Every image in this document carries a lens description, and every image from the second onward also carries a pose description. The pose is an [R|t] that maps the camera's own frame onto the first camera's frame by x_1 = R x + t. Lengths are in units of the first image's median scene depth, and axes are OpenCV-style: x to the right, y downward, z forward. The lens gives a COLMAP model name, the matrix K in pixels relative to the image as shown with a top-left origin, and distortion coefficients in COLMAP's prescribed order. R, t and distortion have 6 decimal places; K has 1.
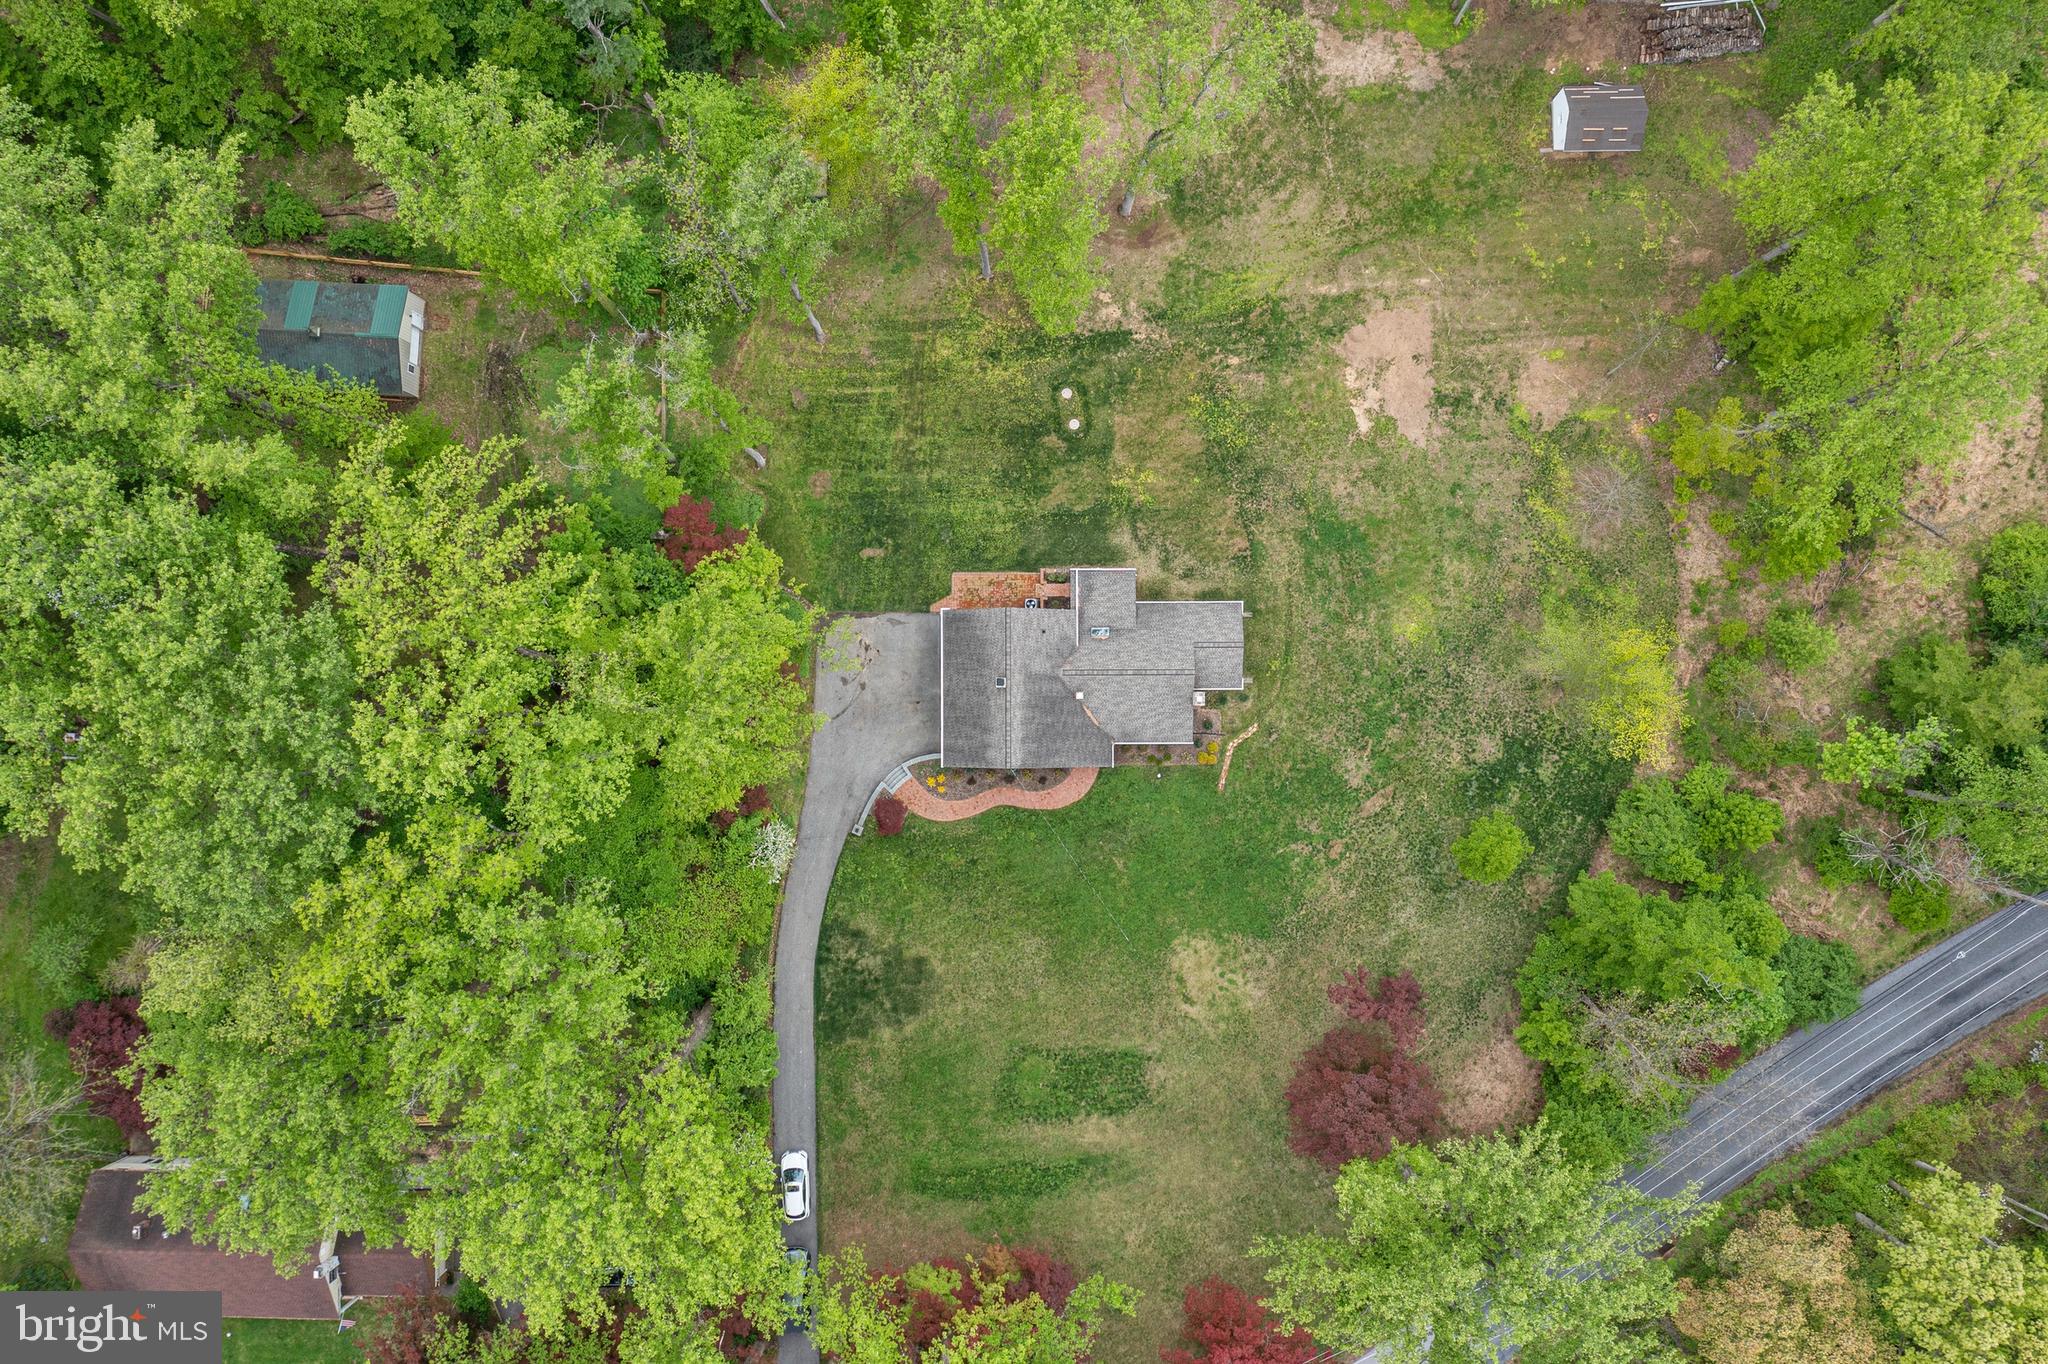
lens RADIAL K [[1613.1, 0, 1026.7], [0, 1613.1, 676.7], [0, 0, 1]] dist [-0.015522, 0.004923]
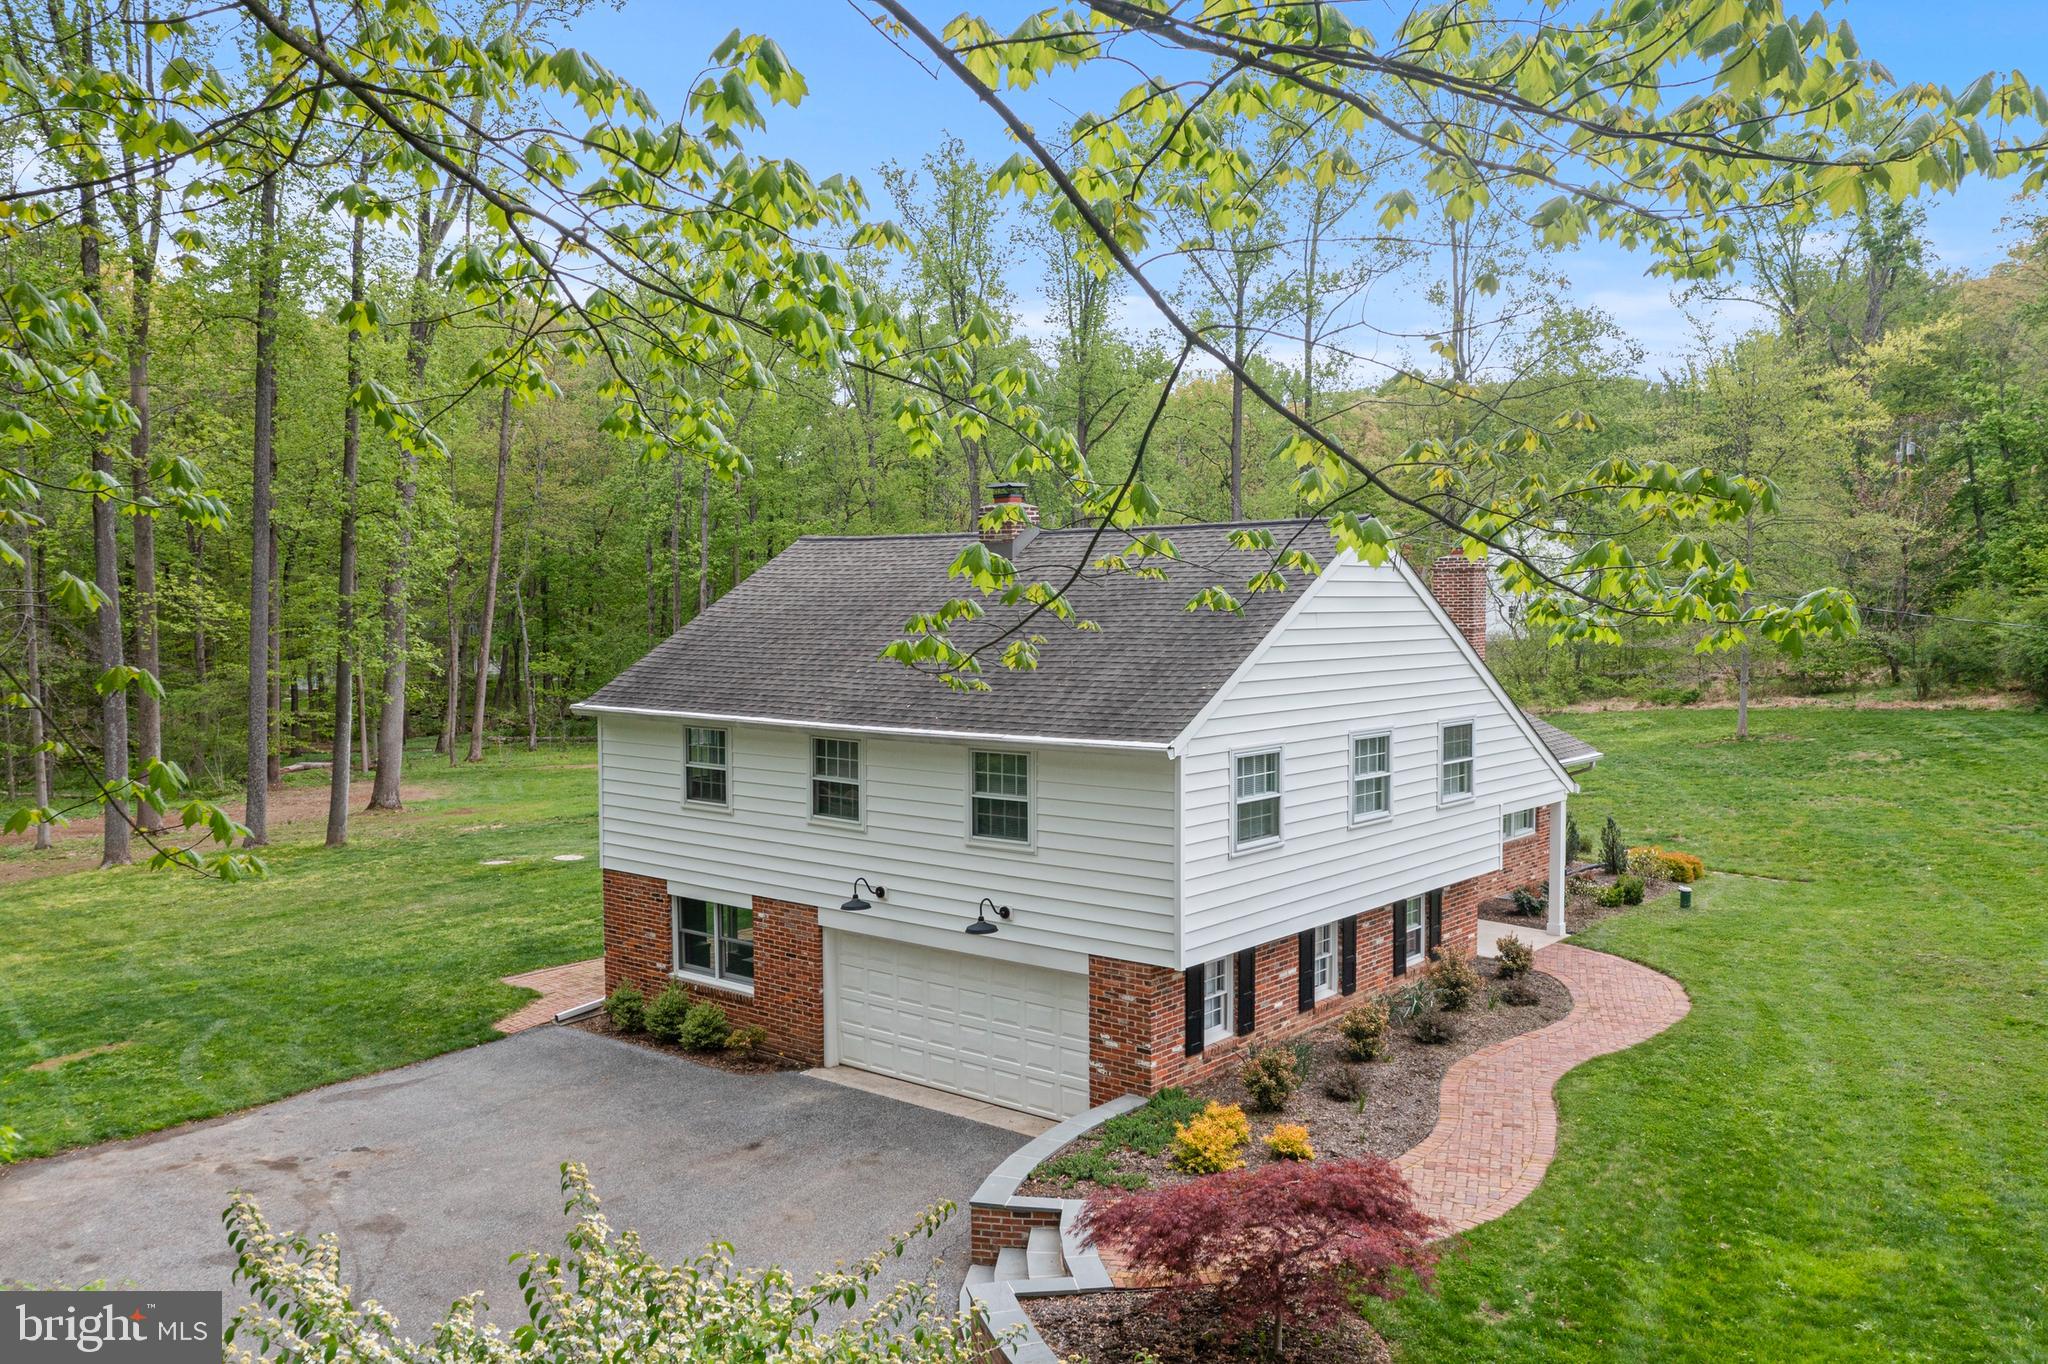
lens RADIAL K [[1613.1, 0, 1026.7], [0, 1613.1, 676.7], [0, 0, 1]] dist [-0.015522, 0.004923]
pose [[0.635152, -0.026566, 0.771930, -0.178726], [0.772164, 0.045873, -0.633765, 0.141274], [-0.018574, 0.998594, 0.049650, 0.963215]]
